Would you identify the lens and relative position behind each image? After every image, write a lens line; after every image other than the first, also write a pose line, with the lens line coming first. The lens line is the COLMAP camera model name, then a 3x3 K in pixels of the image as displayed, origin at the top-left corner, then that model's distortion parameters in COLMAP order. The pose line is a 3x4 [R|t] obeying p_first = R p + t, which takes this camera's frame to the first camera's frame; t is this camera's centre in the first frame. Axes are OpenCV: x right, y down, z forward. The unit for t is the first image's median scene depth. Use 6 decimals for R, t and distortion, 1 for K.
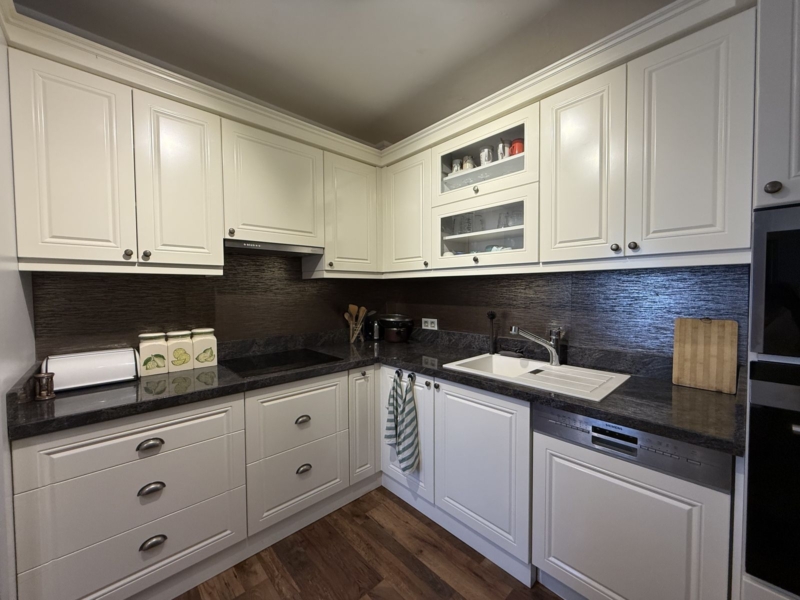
lens RADIAL K [[320.1, 0, 400.0], [0, 320.1, 300.0], [0, 0, 1]] dist [0.000639, -0.000562]
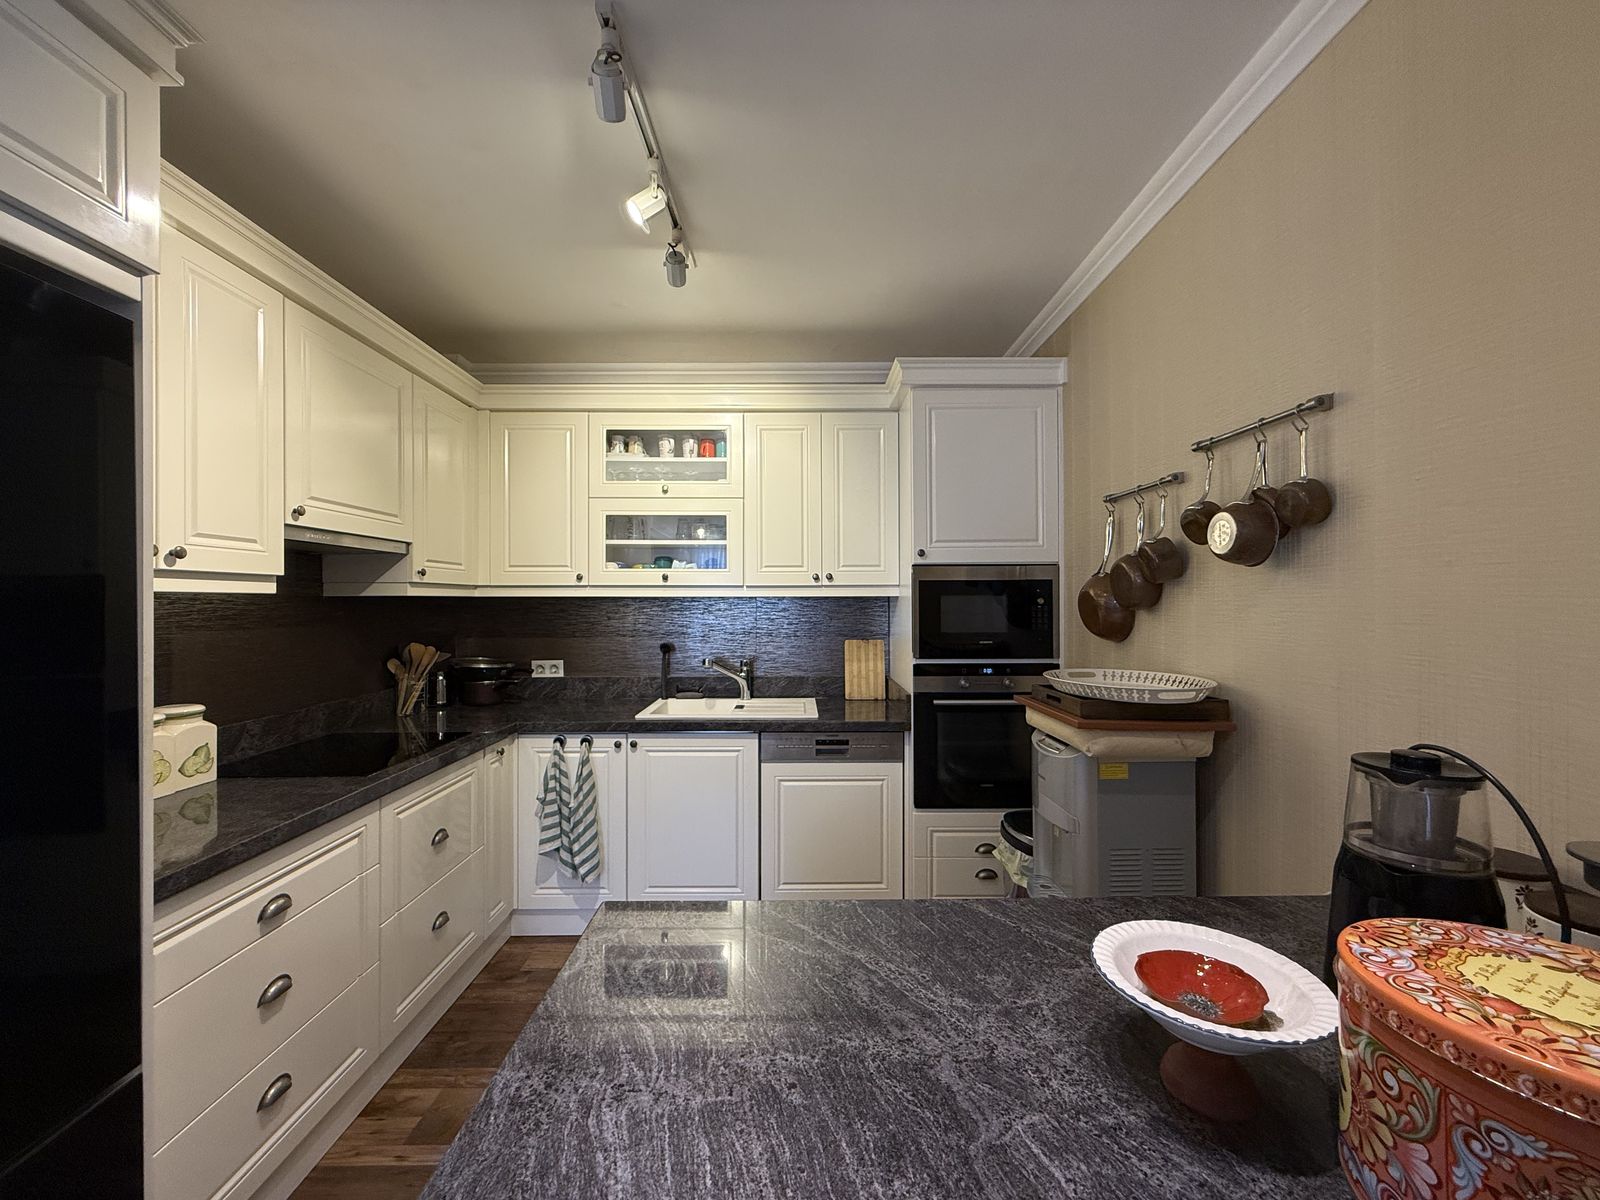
lens RADIAL K [[640.2, 0, 800.0], [0, 640.2, 600.0], [0, 0, 1]] dist [0.000639, -0.000562]
pose [[0.670628, 0.006788, 0.741763, -0.706087], [0.022202, 0.999326, -0.029218, -0.017107], [-0.741462, 0.036063, 0.670025, -0.299361]]
